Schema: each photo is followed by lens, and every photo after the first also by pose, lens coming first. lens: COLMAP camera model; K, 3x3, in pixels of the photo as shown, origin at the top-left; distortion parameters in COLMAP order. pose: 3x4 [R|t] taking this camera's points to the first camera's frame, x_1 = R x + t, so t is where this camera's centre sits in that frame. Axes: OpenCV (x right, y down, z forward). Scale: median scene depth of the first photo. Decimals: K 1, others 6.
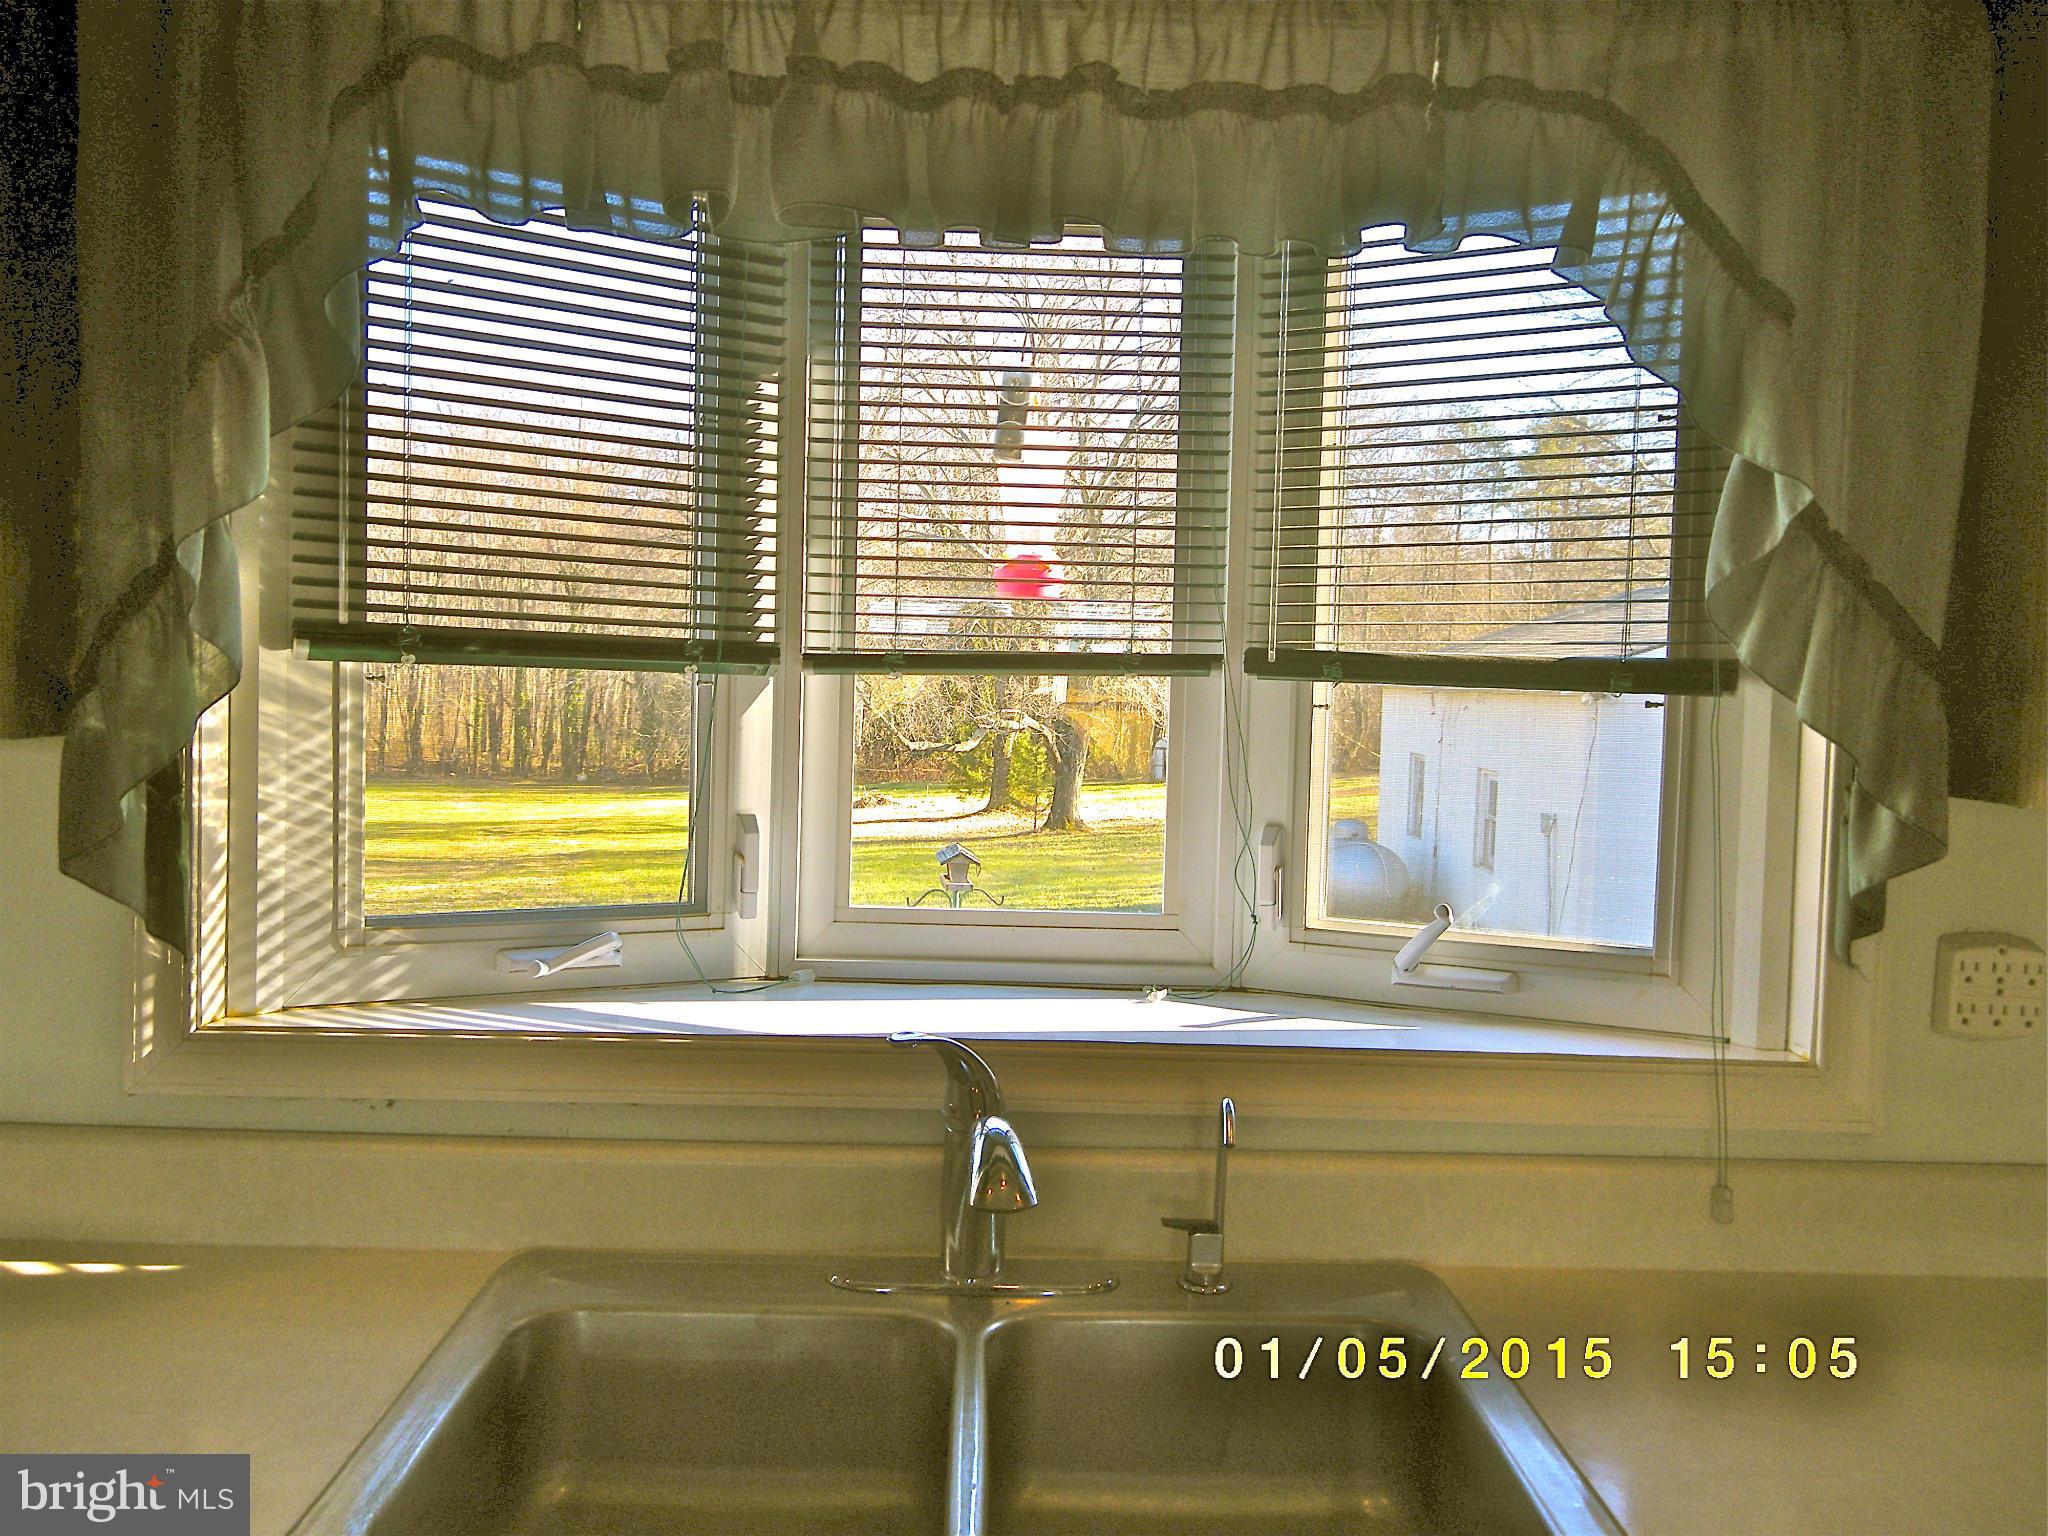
lens RADIAL K [[1639.2, 0, 1013.8], [0, 1639.2, 775.3], [0, 0, 1]] dist [0.027897, 0.001219]
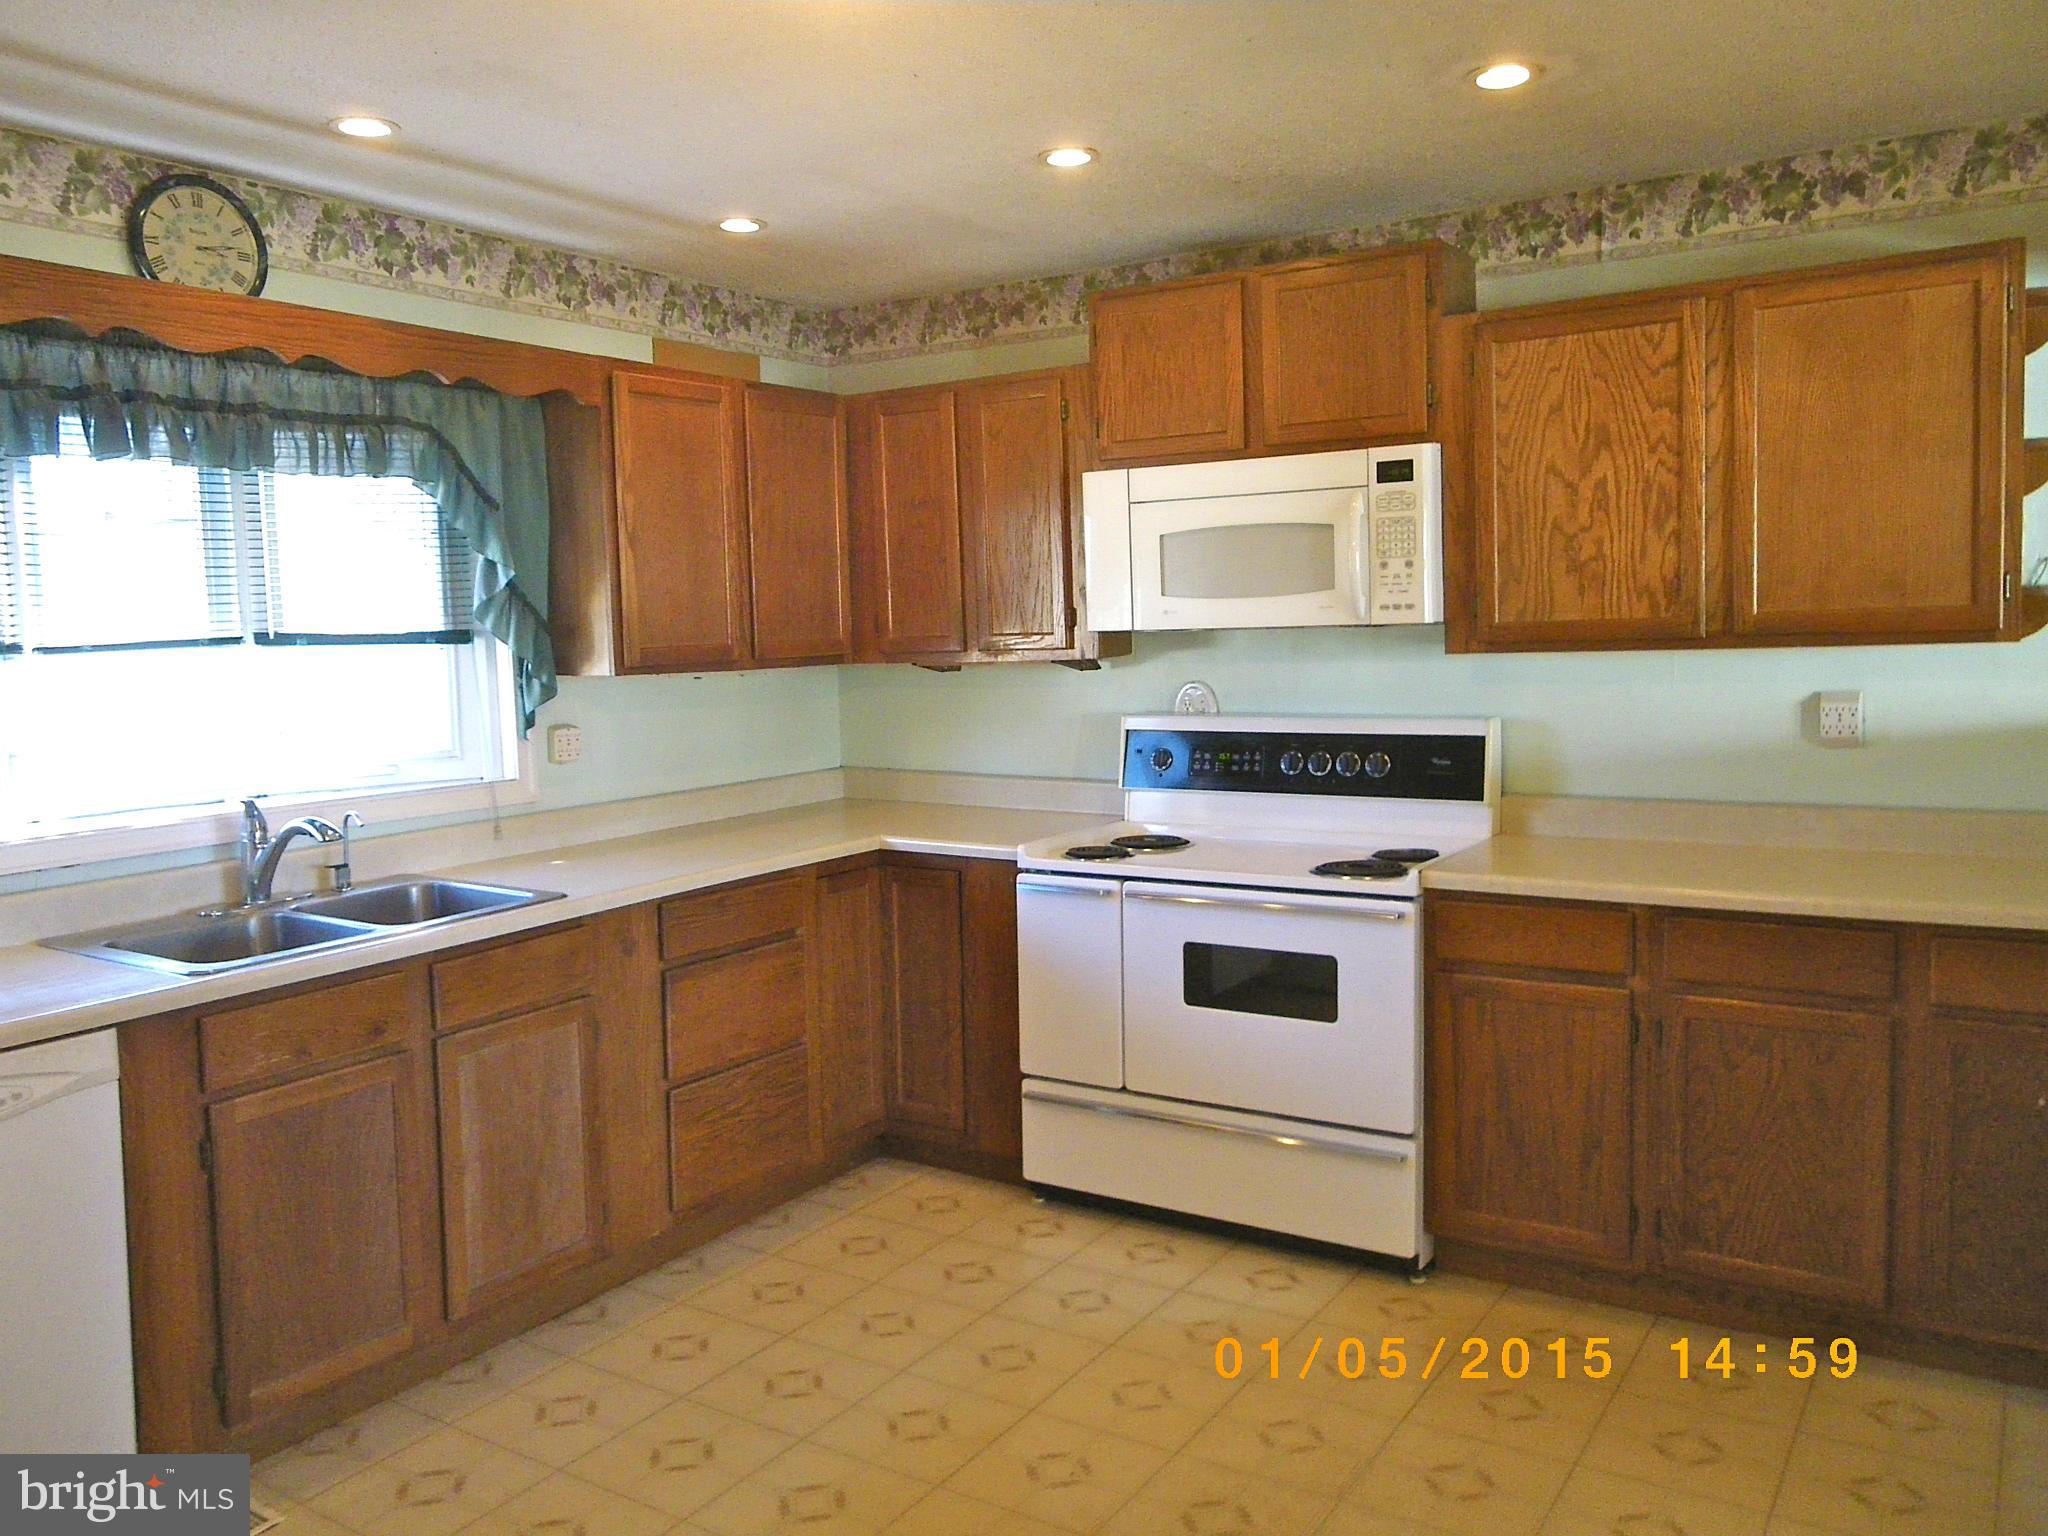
lens RADIAL K [[1639.2, 0, 1036.2], [0, 1639.2, 779.5], [0, 0, 1]] dist [0.027897, 0.001219]
pose [[0.547000, -0.127773, 0.827324, -1.267040], [0.082092, 0.991707, 0.098884, -0.019159], [-0.833098, 0.013827, 0.552953, -1.180088]]
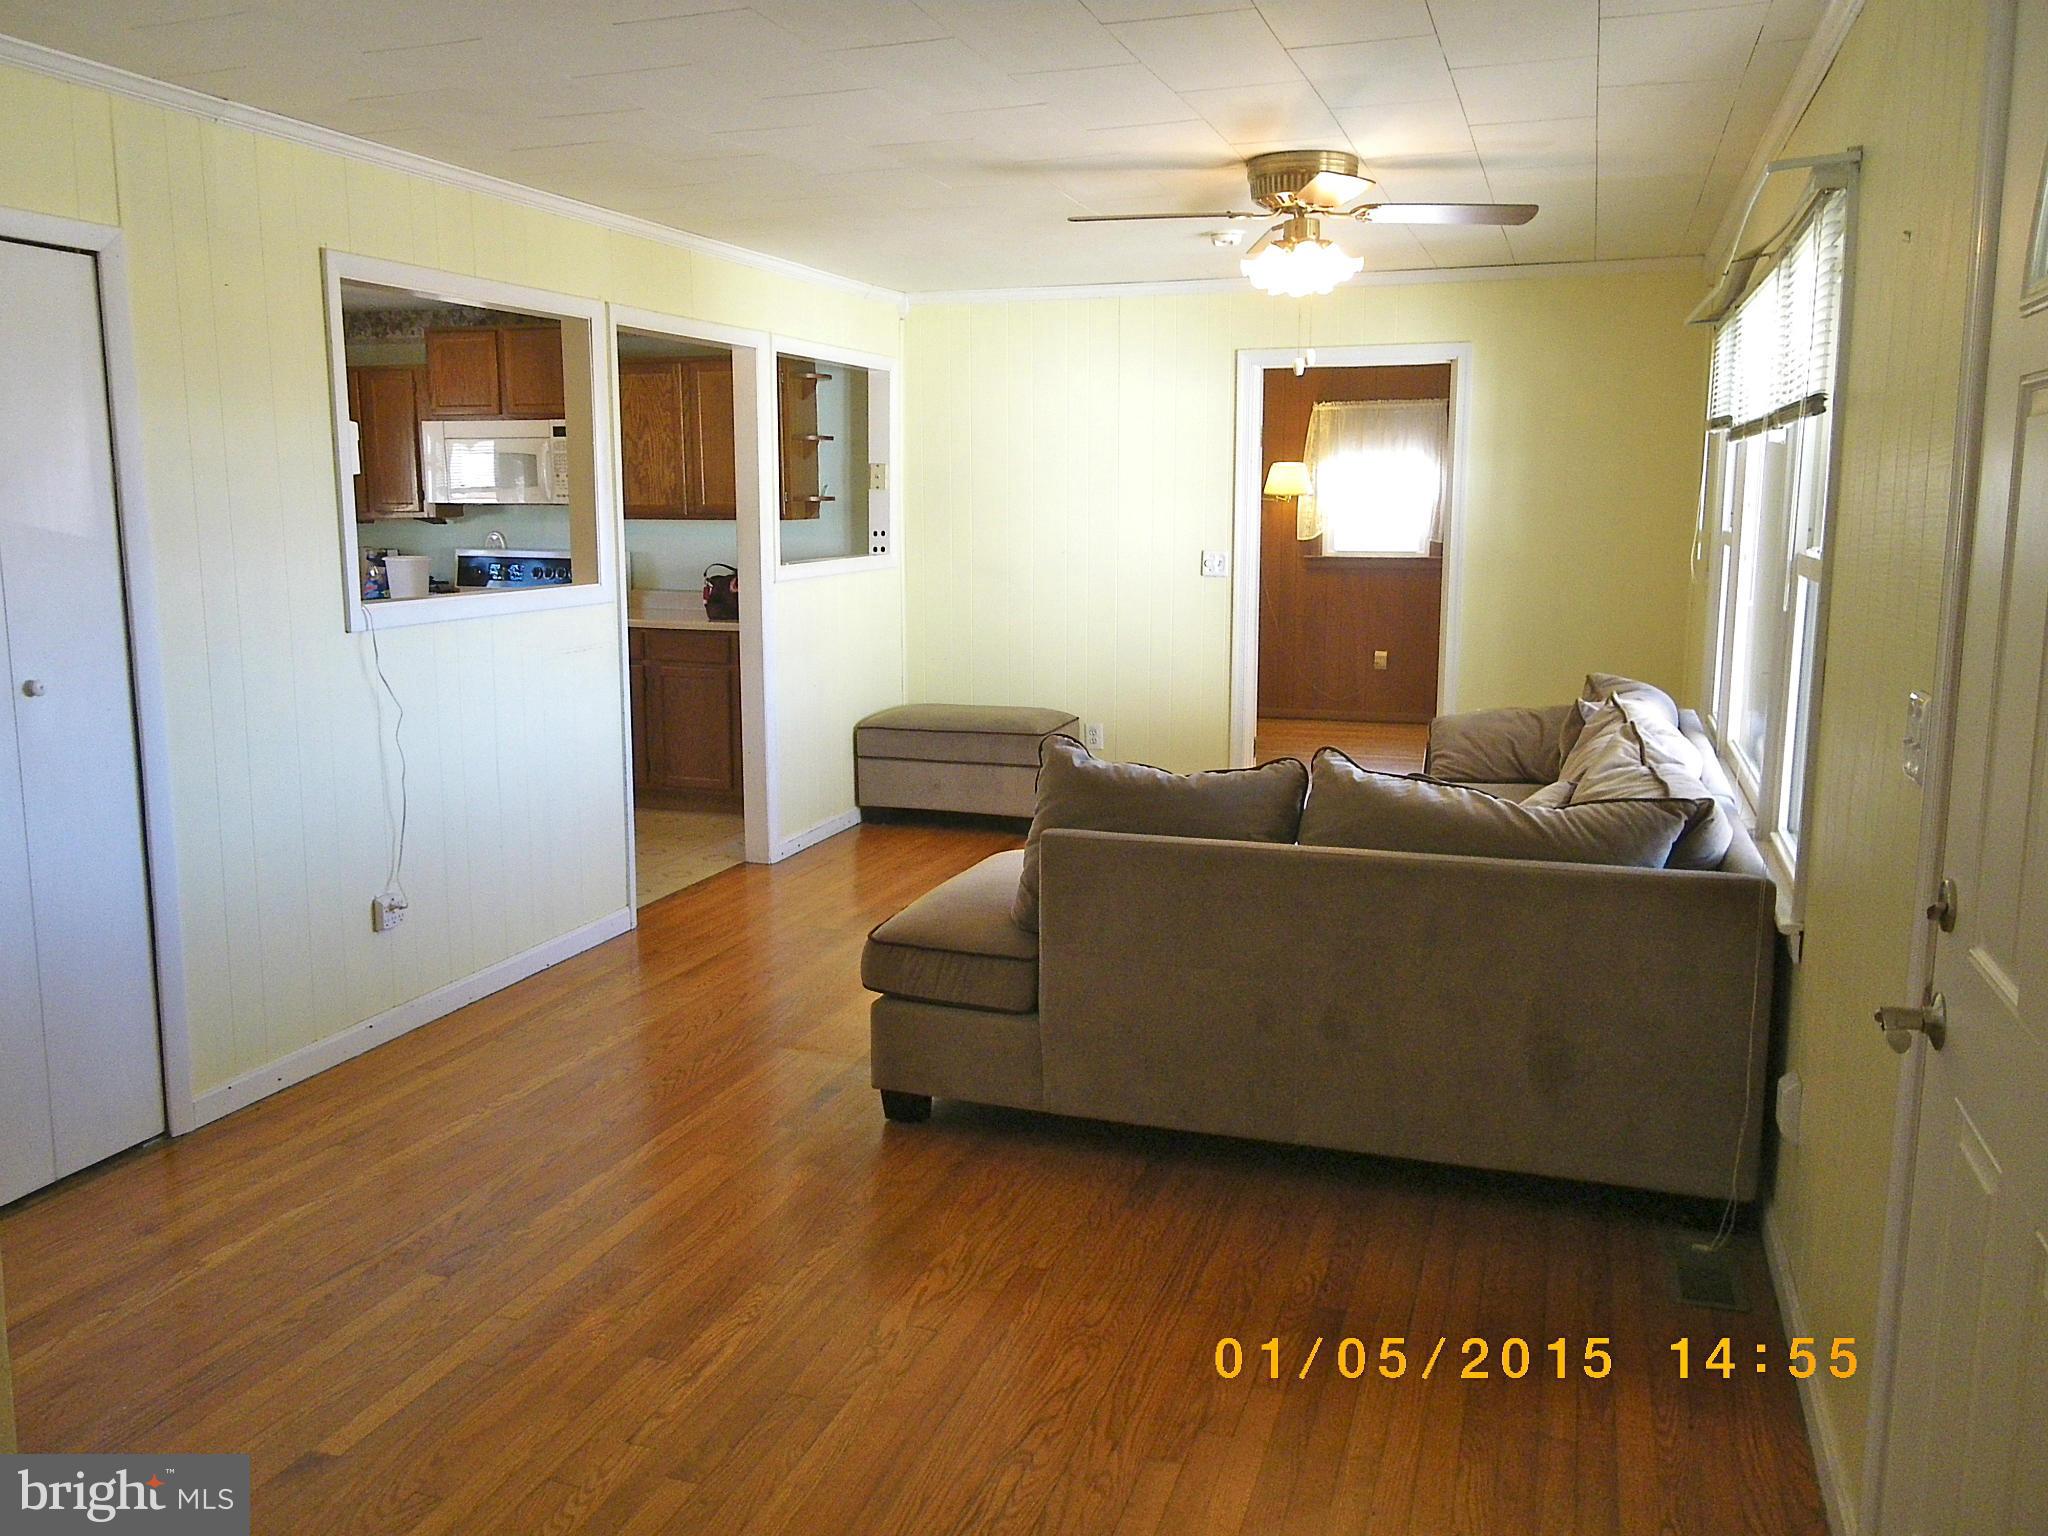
lens RADIAL K [[1639.2, 0, 1017.2], [0, 1639.2, 758.7], [0, 0, 1]] dist [0.027897, 0.001219]
pose [[0.352755, -0.170743, 0.920006, -2.448271], [0.046970, 0.985202, 0.164833, 0.015416], [-0.934536, -0.014933, 0.355554, -2.489011]]
